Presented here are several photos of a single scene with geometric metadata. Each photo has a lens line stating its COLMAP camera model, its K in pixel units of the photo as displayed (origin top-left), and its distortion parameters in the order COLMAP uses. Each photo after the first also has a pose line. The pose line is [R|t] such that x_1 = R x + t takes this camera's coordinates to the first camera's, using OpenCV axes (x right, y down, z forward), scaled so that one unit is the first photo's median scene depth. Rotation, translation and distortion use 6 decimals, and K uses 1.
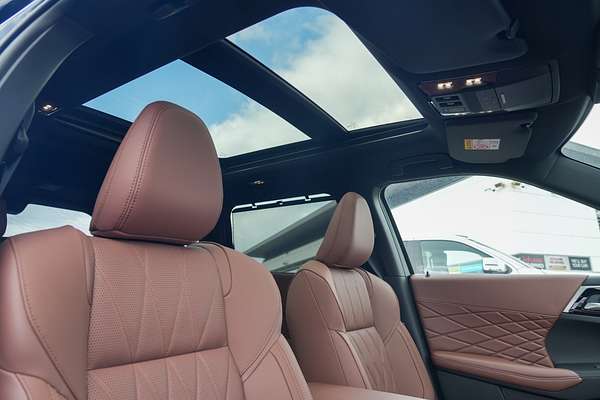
lens RADIAL K [[399.1, 0, 300.0], [0, 399.1, 200.0], [0, 0, 1]] dist [-0.022220, 0.005469]
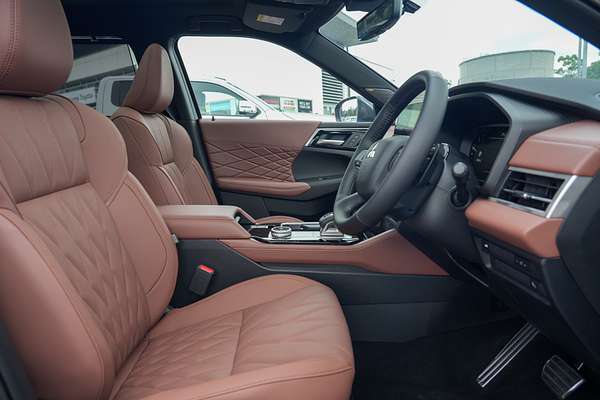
lens RADIAL K [[399.1, 0, 300.0], [0, 399.1, 200.0], [0, 0, 1]] dist [-0.022220, 0.005469]
pose [[0.824210, -0.107456, 0.555996, -0.176870], [-0.119704, 0.926584, 0.356529, -0.052796], [-0.553488, -0.360409, 0.750837, -0.163825]]
